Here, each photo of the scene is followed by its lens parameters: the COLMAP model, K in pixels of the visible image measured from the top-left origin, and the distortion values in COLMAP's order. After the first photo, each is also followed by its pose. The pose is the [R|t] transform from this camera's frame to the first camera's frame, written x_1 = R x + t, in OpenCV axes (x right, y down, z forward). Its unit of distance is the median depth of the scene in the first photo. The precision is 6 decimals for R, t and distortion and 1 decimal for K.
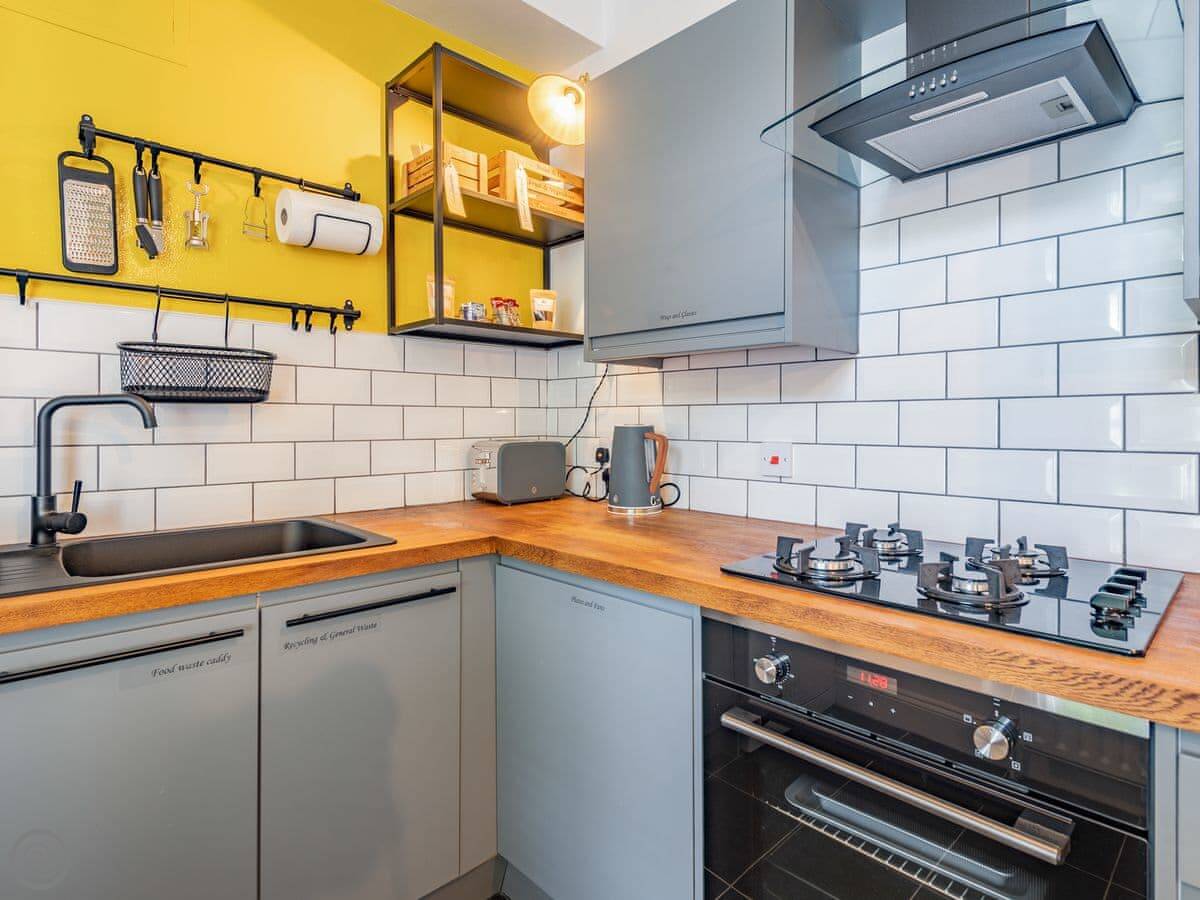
lens RADIAL K [[624.2, 0, 650.8], [0, 624.2, 425.4], [0, 0, 1]] dist [0.018263, -0.009934]
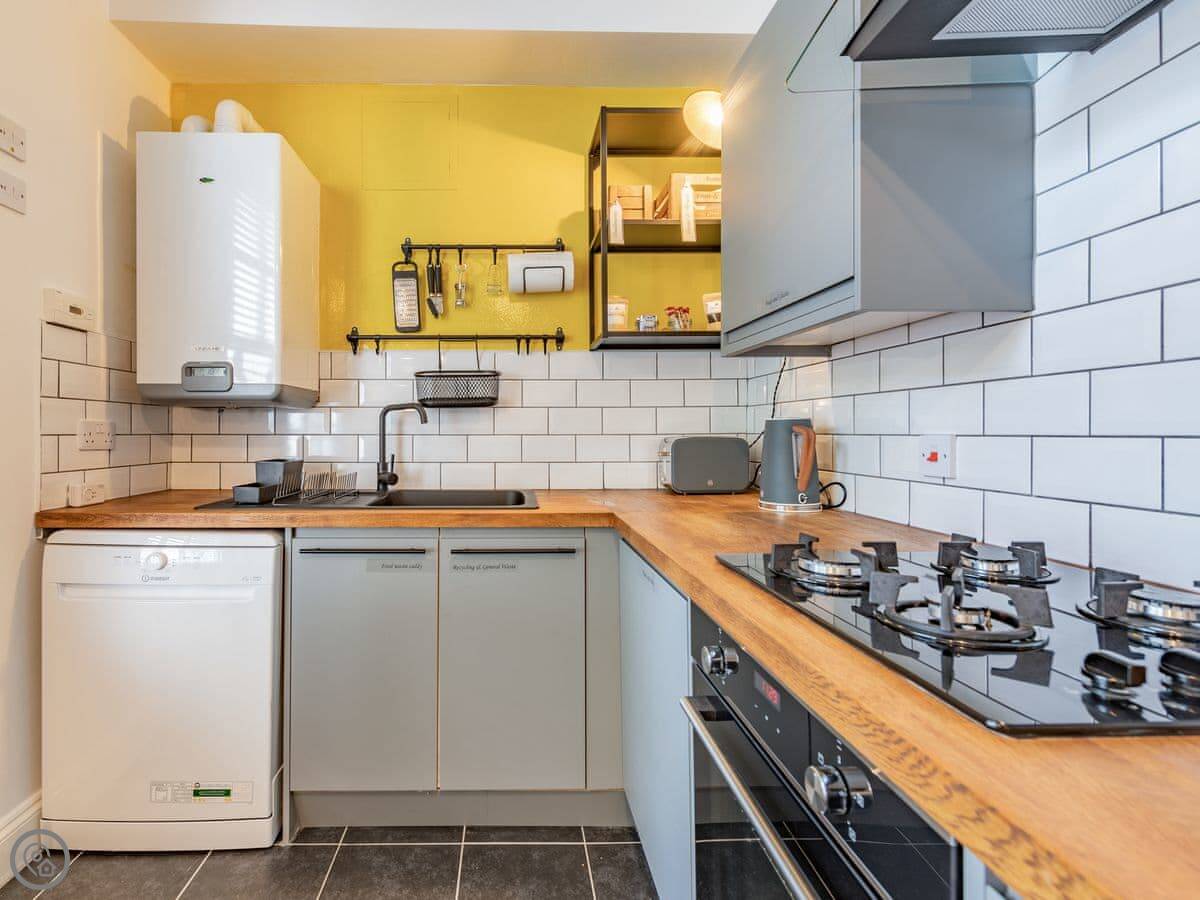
lens RADIAL K [[627.3, 0, 616.8], [0, 627.3, 436.6], [0, 0, 1]] dist [0.019027, -0.010068]
pose [[0.716434, -0.006384, -0.697626, 0.523631], [0.001355, 0.999969, -0.007759, 0.039045], [0.697654, 0.004614, 0.716420, 0.146851]]
